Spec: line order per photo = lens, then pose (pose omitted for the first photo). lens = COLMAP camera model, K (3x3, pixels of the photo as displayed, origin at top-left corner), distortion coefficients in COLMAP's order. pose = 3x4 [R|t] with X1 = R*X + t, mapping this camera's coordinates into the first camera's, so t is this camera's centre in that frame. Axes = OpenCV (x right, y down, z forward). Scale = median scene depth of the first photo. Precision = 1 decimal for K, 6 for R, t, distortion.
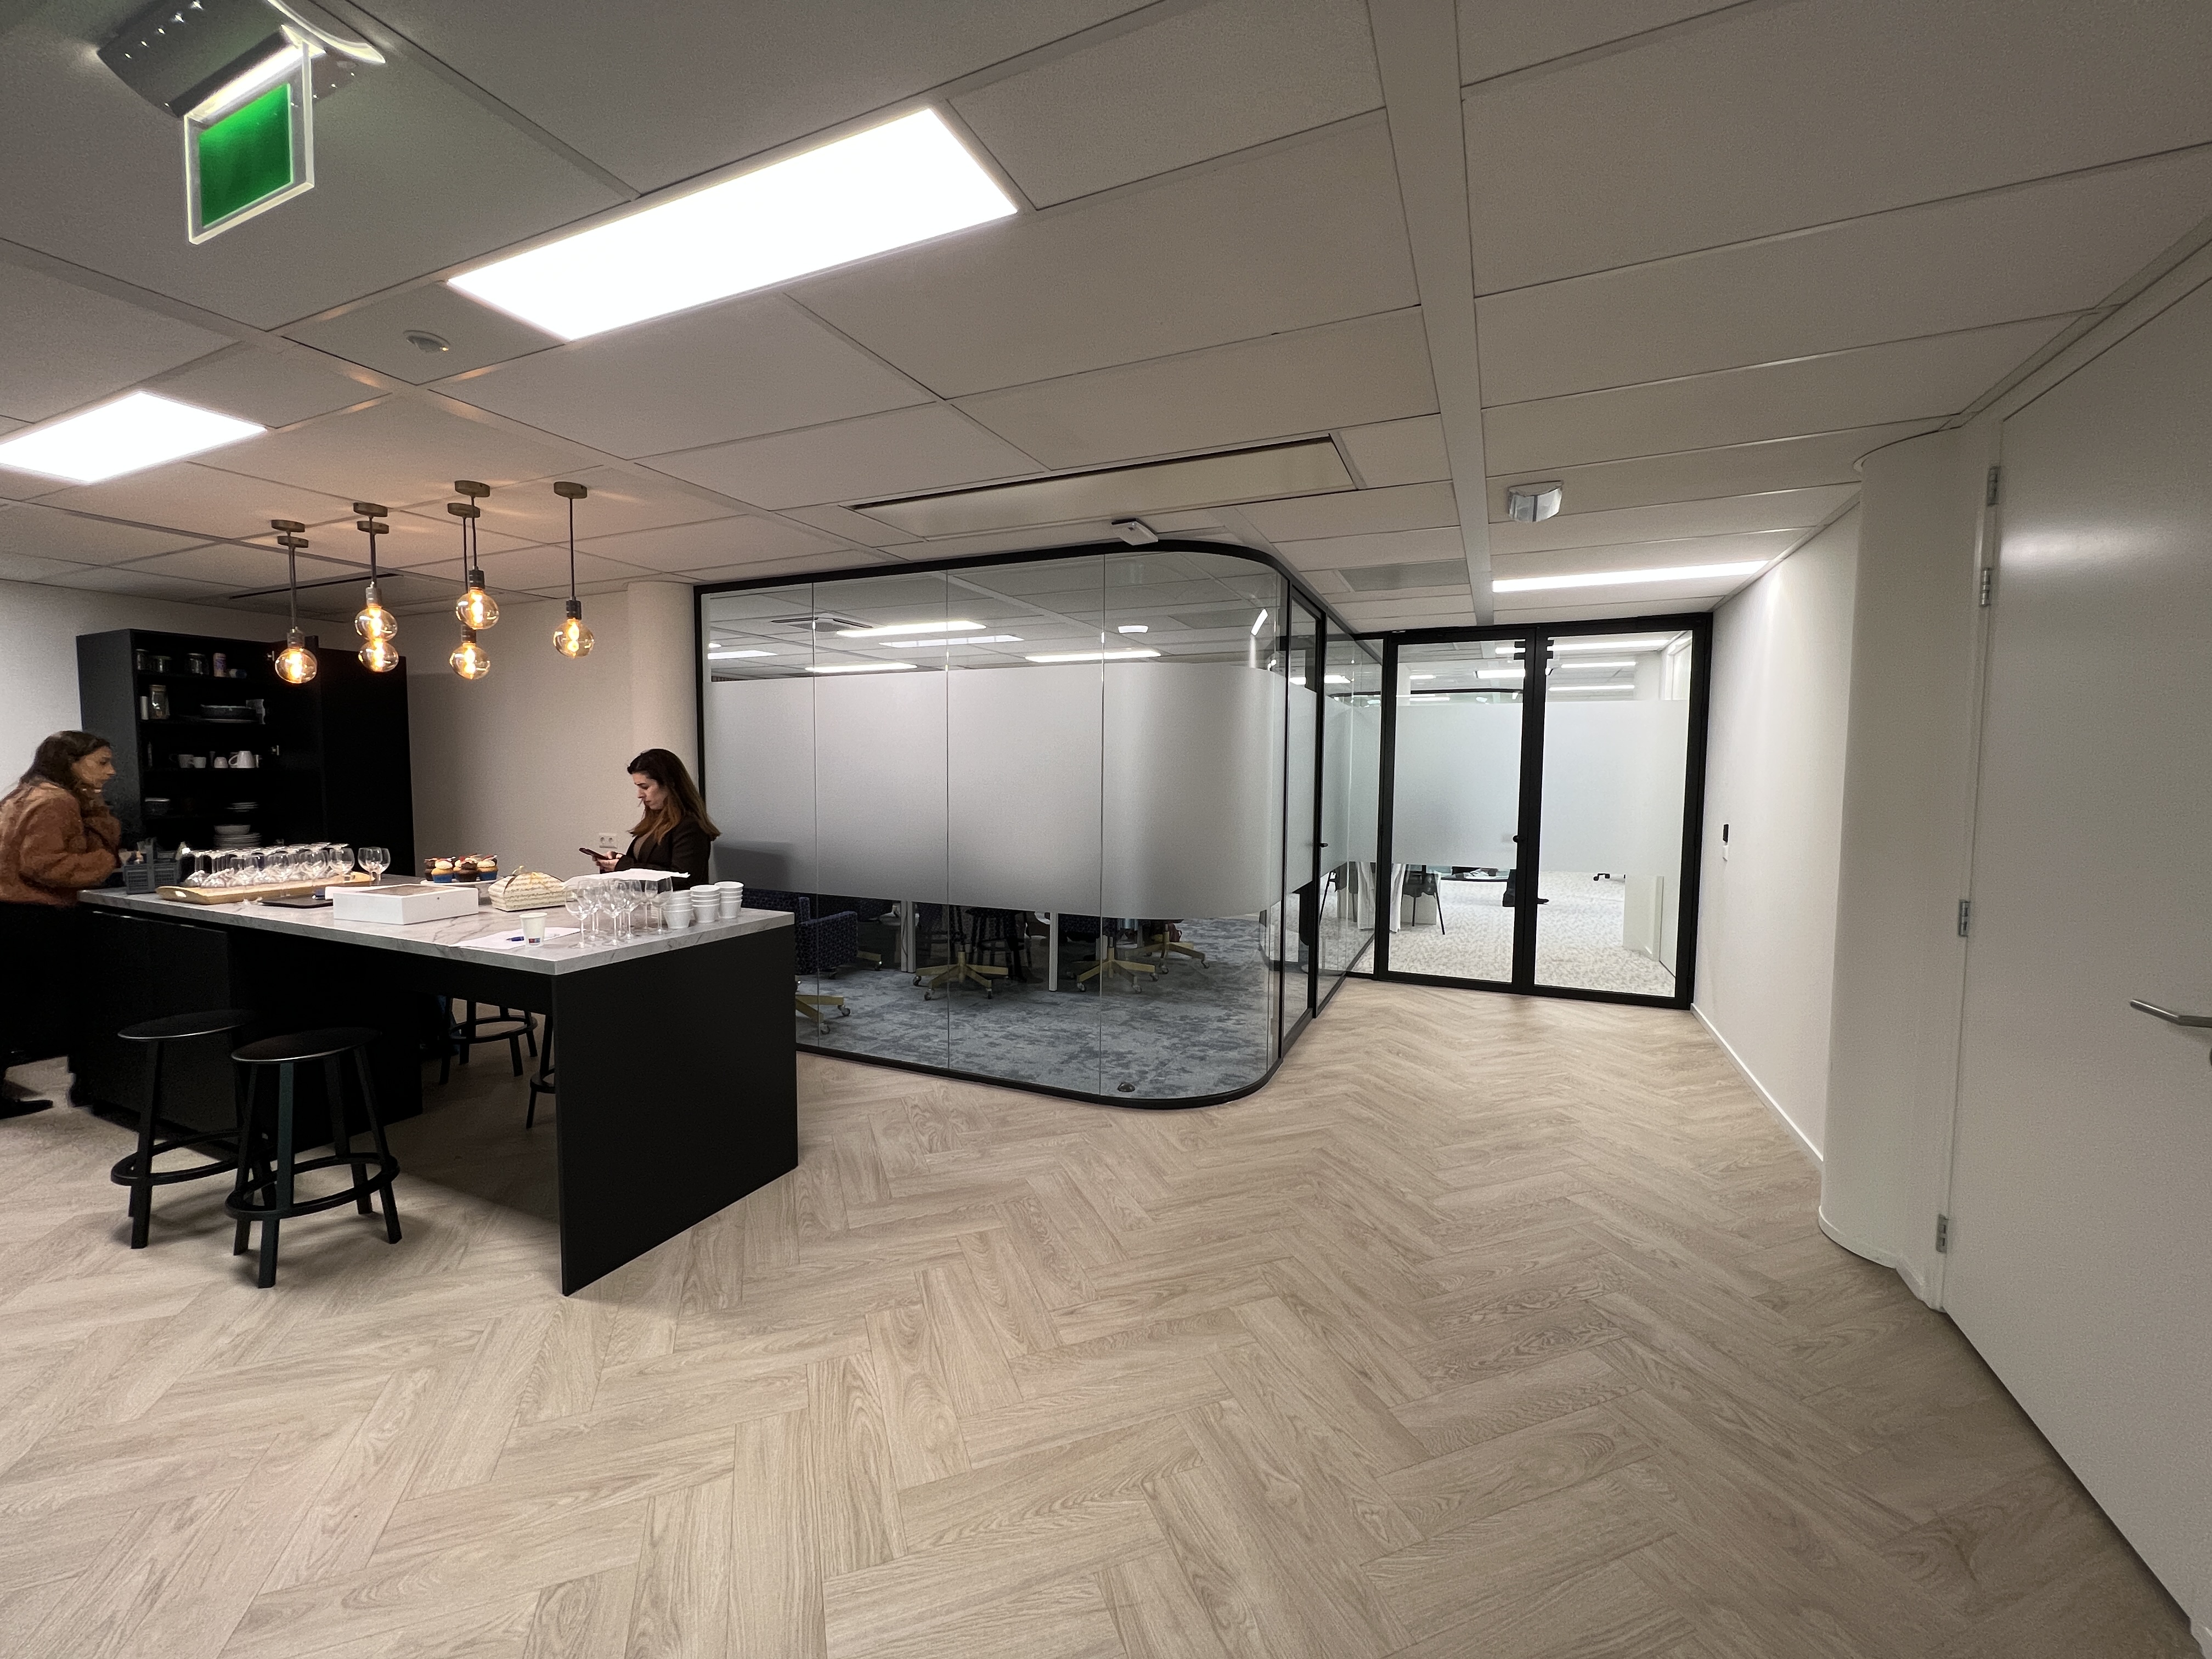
lens RADIAL K [[890.2, 0, 1100.3], [0, 890.2, 821.3], [0, 0, 1]] dist [0.009476, 0.000858]
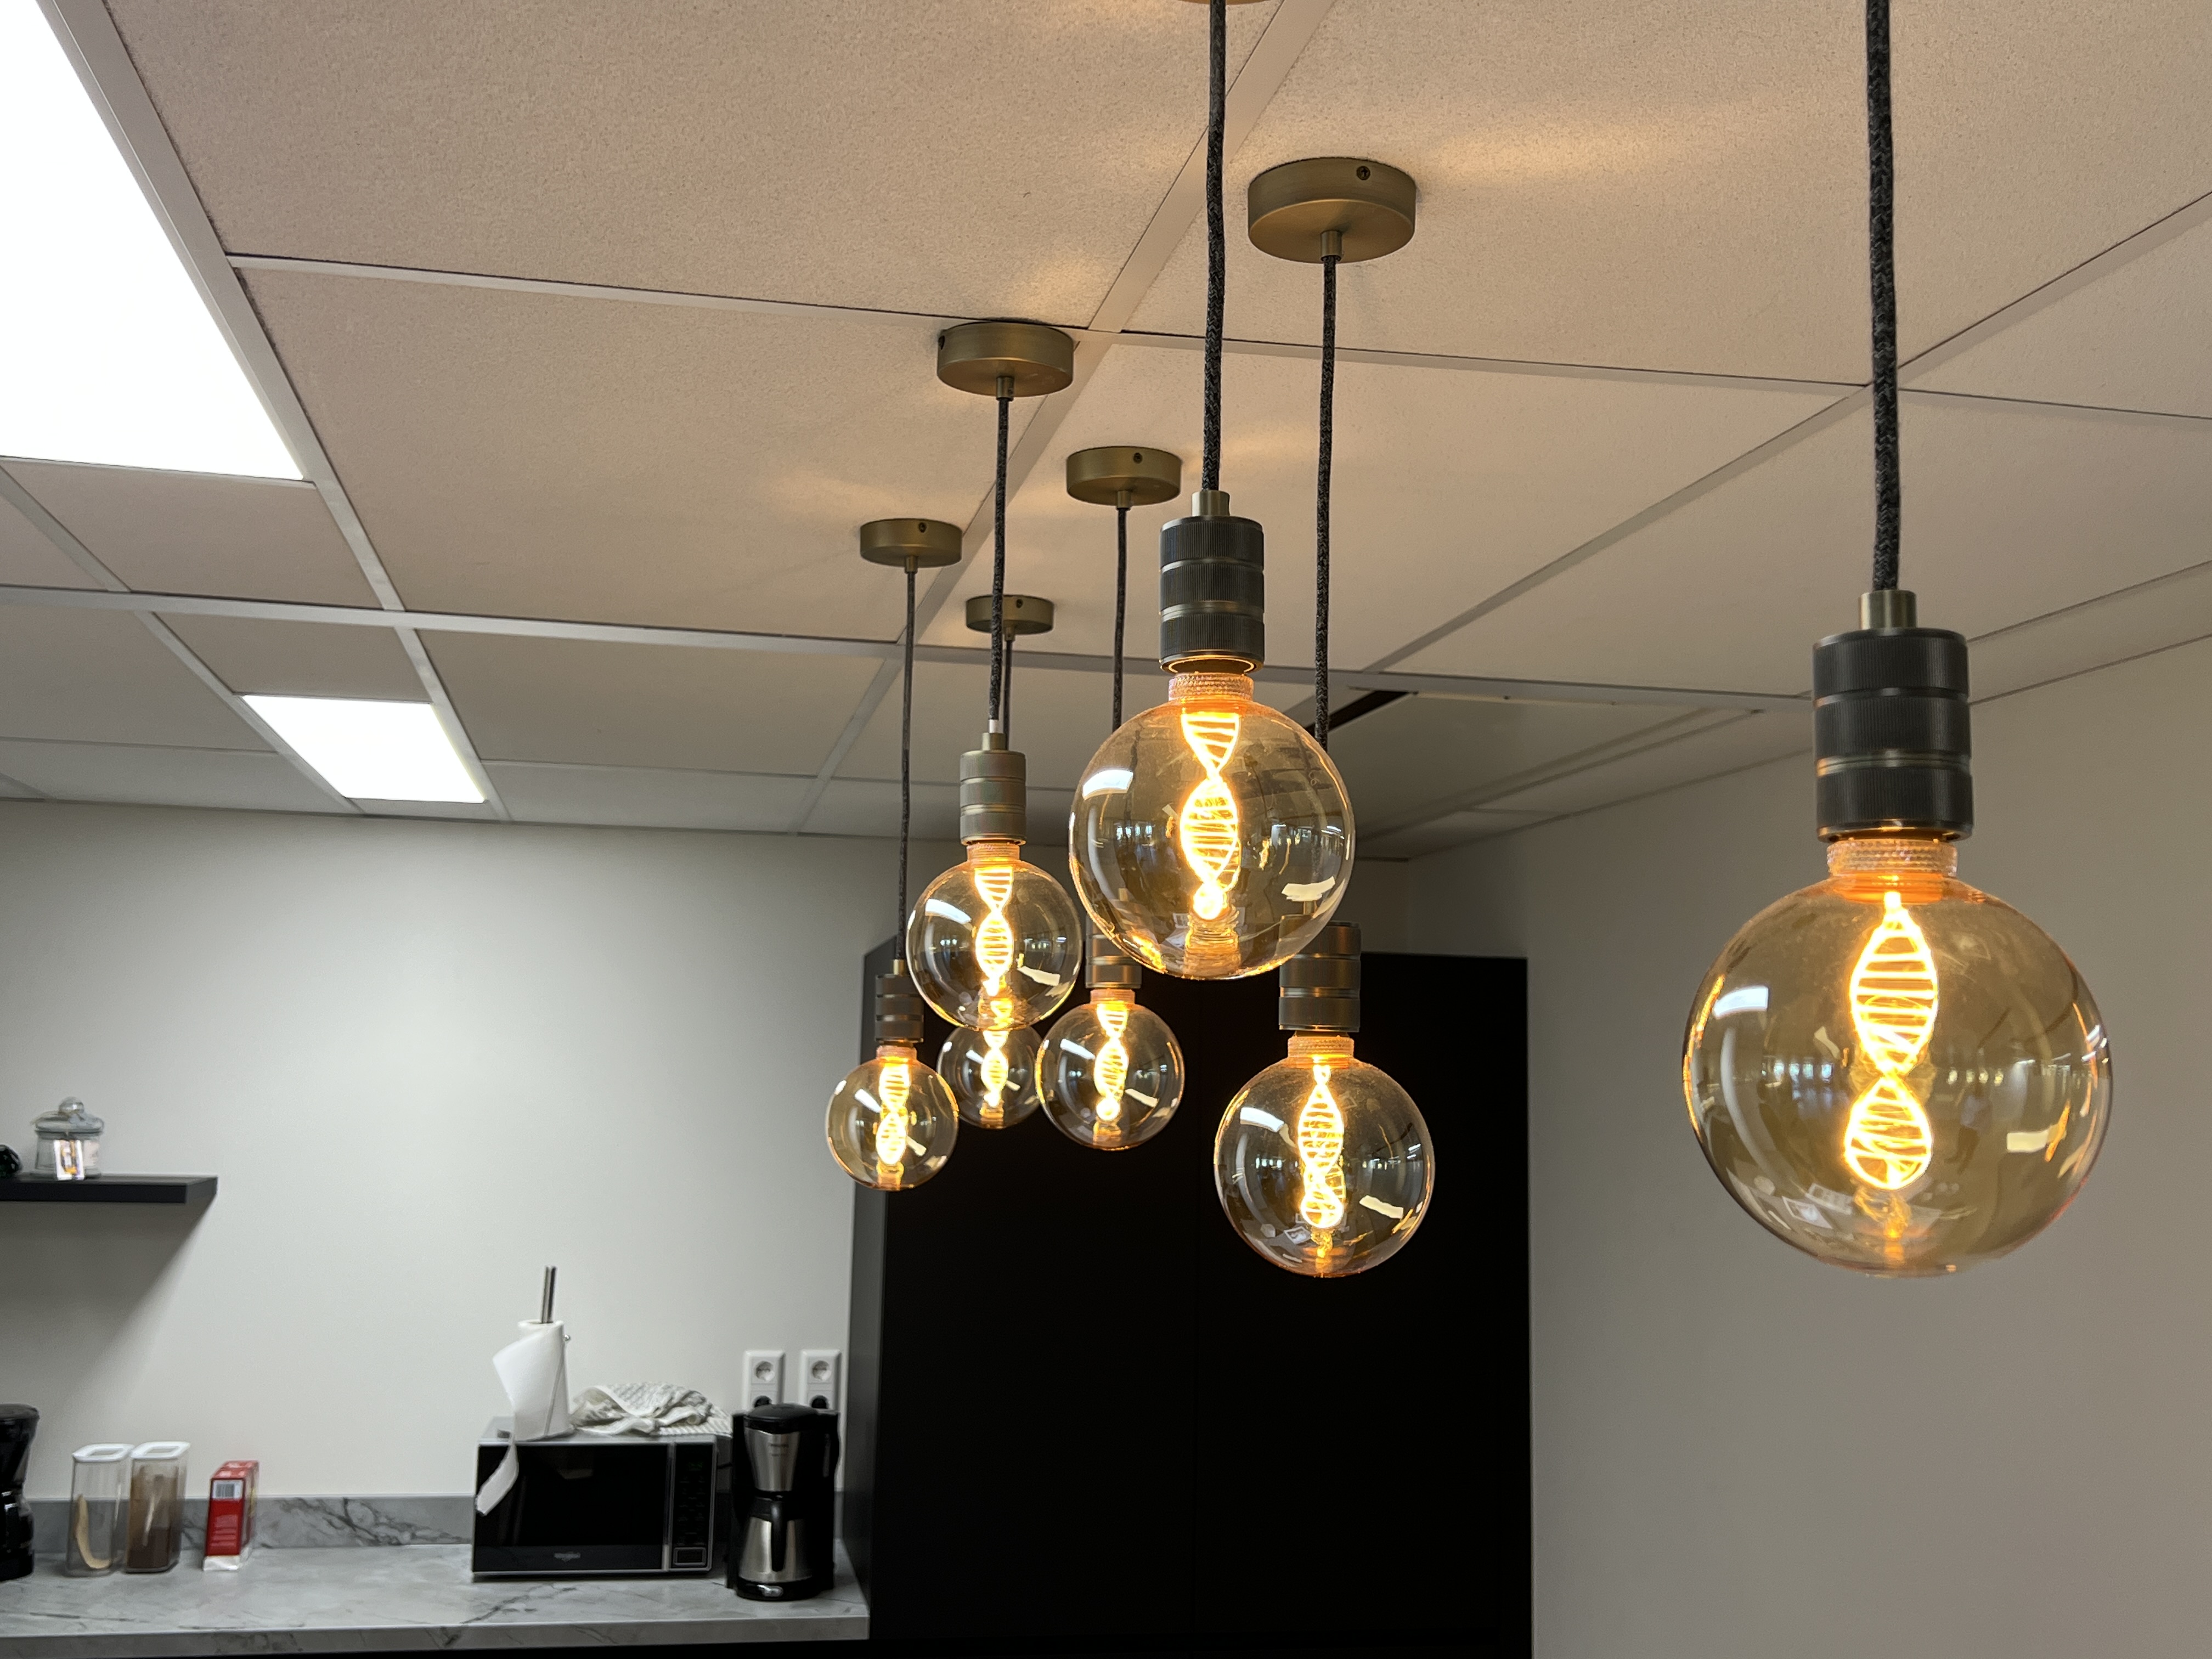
lens RADIAL K [[2240.8, 0, 1105.4], [0, 2240.8, 823.3], [0, 0, 1]] dist [-0.001333, 0.000000]
pose [[0.592835, -0.091913, -0.800061, -0.450890], [-0.055054, 0.986516, -0.154128, -0.186985], [0.803440, 0.135419, 0.579781, 0.797049]]
